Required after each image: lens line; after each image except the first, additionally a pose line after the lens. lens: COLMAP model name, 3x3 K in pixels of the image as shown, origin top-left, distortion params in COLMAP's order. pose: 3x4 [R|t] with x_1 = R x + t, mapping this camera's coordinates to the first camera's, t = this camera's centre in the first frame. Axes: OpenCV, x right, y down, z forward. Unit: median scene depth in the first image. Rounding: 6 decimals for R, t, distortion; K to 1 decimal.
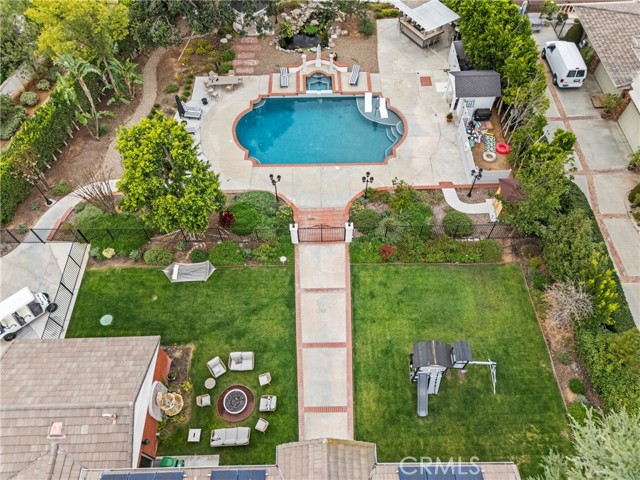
lens RADIAL K [[495.8, 0, 320.0], [0, 495.8, 240.0], [0, 0, 1]] dist [0.008598, -0.002616]
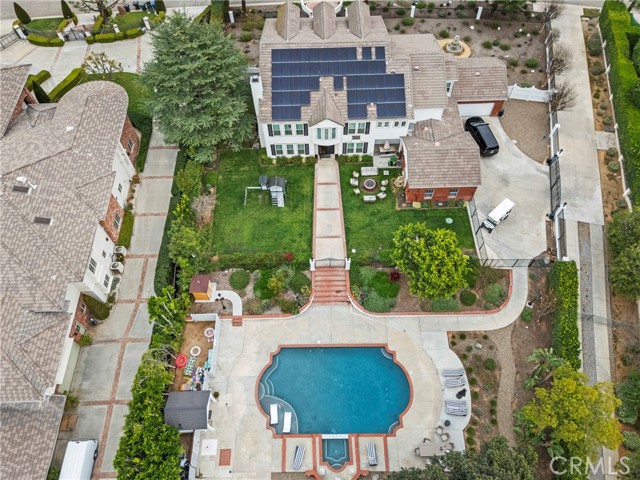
lens RADIAL K [[495.8, 0, 320.0], [0, 495.8, 240.0], [0, 0, 1]] dist [0.008598, -0.002616]
pose [[-0.999078, 0.025367, 0.034637, -0.019931], [0.022313, -0.382478, 0.923695, -1.337310], [0.036679, 0.923616, 0.381559, 0.315792]]
